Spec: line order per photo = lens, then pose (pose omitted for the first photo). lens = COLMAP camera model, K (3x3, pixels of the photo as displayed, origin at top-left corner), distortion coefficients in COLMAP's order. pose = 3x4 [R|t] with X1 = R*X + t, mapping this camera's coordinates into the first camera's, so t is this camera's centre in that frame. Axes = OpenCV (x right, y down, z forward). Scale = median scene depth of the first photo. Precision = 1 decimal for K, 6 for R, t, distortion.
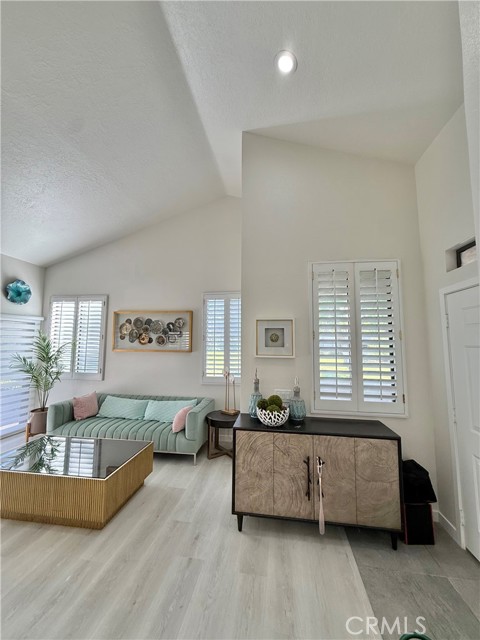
lens RADIAL K [[254.8, 0, 239.5], [0, 254.8, 318.6], [0, 0, 1]] dist [-0.000123, 0.000211]
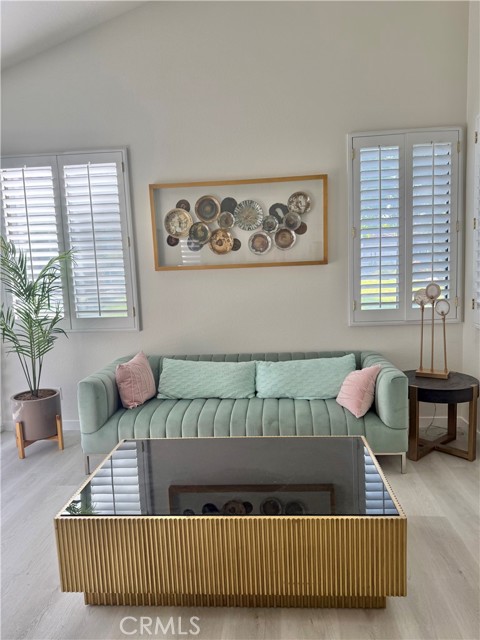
lens RADIAL K [[449.8, 0, 241.8], [0, 449.8, 323.6], [0, 0, 1]] dist [0.039920, -0.016586]
pose [[0.996082, -0.056340, 0.068164, -0.460279], [0.039420, 0.972849, 0.228059, 0.042880], [-0.079162, -0.224478, 0.971258, 0.156413]]
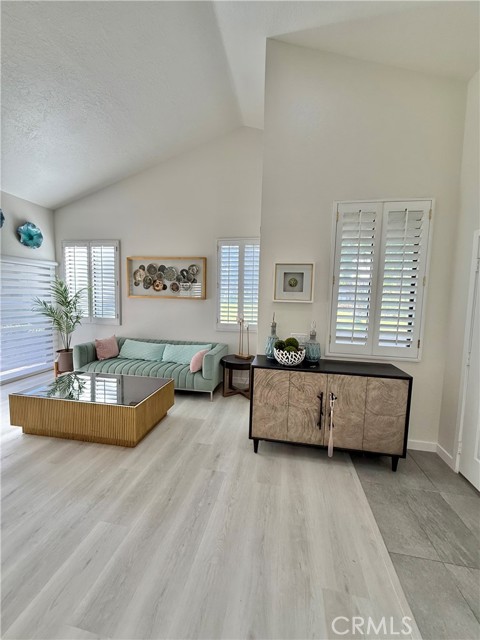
lens RADIAL K [[254.8, 0, 239.8], [0, 254.8, 318.4], [0, 0, 1]] dist [-0.000123, 0.000211]
pose [[0.999465, 0.020320, -0.025640, -0.028168], [-0.015439, 0.983915, 0.177968, 0.026270], [0.028844, -0.177477, 0.983702, -0.003761]]
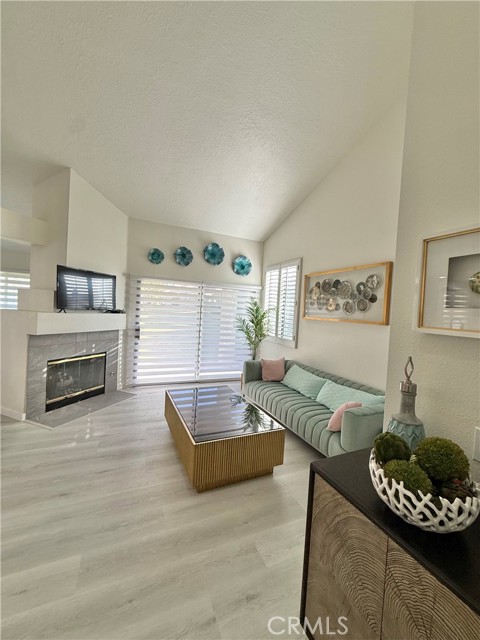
lens RADIAL K [[254.8, 0, 239.2], [0, 254.8, 318.0], [0, 0, 1]] dist [-0.000123, 0.000211]
pose [[0.547164, 0.047828, -0.835658, 0.165515], [0.026166, 0.996901, 0.074189, 0.059754], [0.836616, -0.062459, 0.544217, 0.353582]]
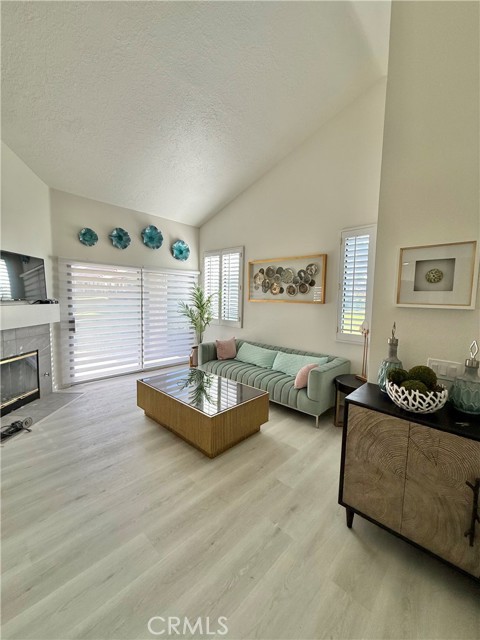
lens RADIAL K [[254.8, 0, 239.3], [0, 254.8, 318.1], [0, 0, 1]] dist [-0.000123, 0.000211]
pose [[0.821664, 0.056431, -0.567172, 0.070622], [0.036599, 0.987810, 0.151304, 0.043589], [0.568796, -0.145079, 0.809582, 0.152046]]
